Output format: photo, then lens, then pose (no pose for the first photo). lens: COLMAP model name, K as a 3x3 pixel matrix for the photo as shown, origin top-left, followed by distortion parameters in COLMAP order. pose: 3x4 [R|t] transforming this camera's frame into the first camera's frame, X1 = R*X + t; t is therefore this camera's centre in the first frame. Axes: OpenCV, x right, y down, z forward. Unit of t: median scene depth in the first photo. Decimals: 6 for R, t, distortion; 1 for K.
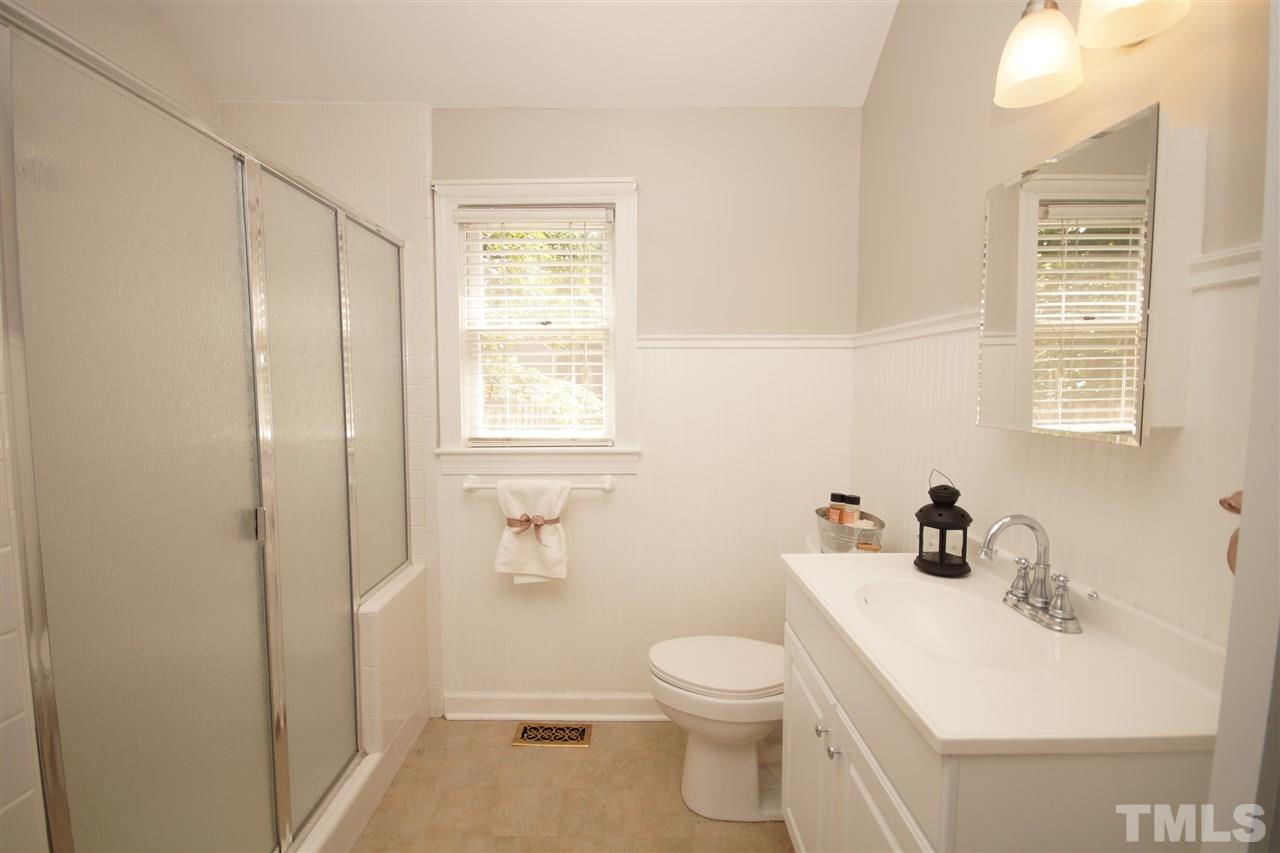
lens RADIAL K [[564.6, 0, 632.4], [0, 564.6, 429.9], [0, 0, 1]] dist [-0.007112, -0.000070]
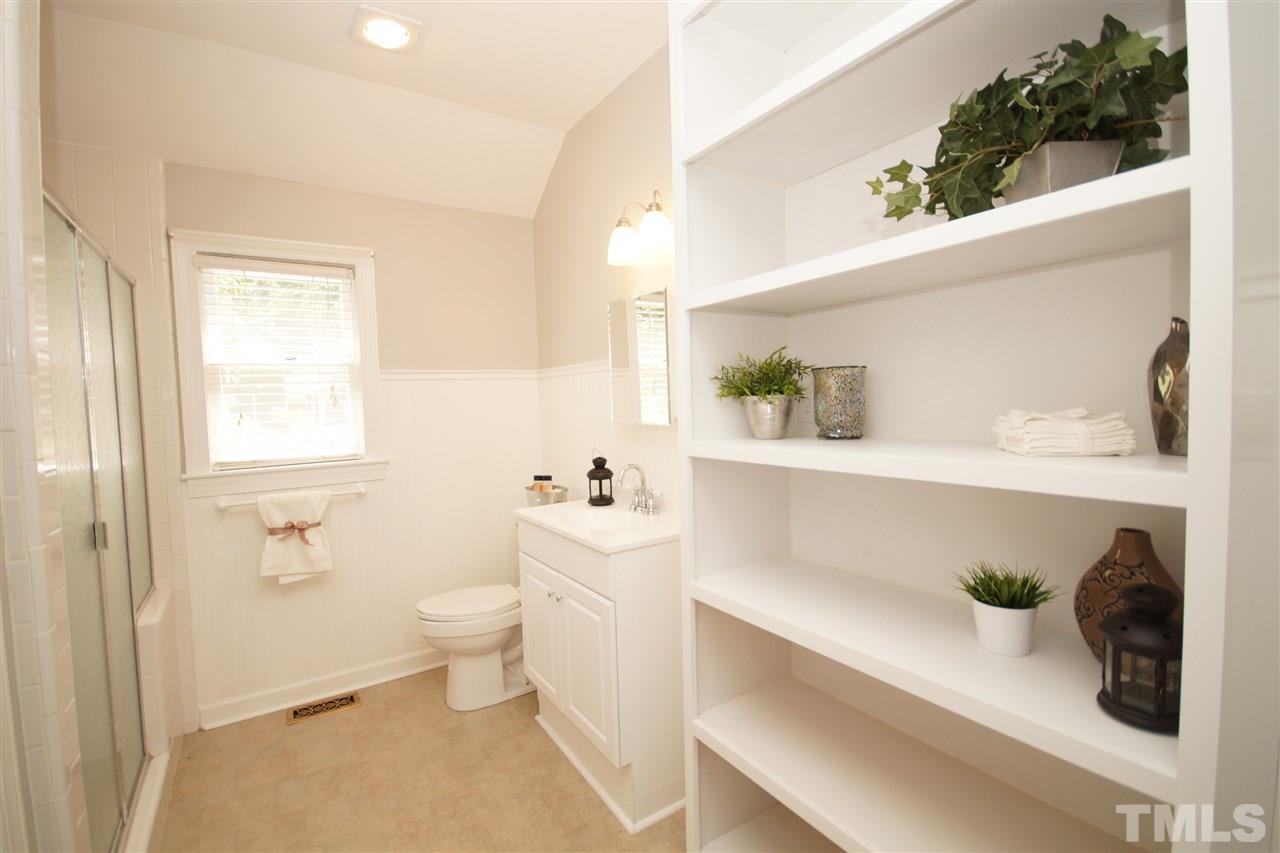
lens RADIAL K [[564.6, 0, 630.2], [0, 564.6, 429.0], [0, 0, 1]] dist [-0.007112, -0.000070]
pose [[0.836711, -0.053668, 0.545009, -0.225192], [0.073051, 0.997231, -0.013949, 0.025021], [-0.542751, 0.051485, 0.838314, -0.377201]]
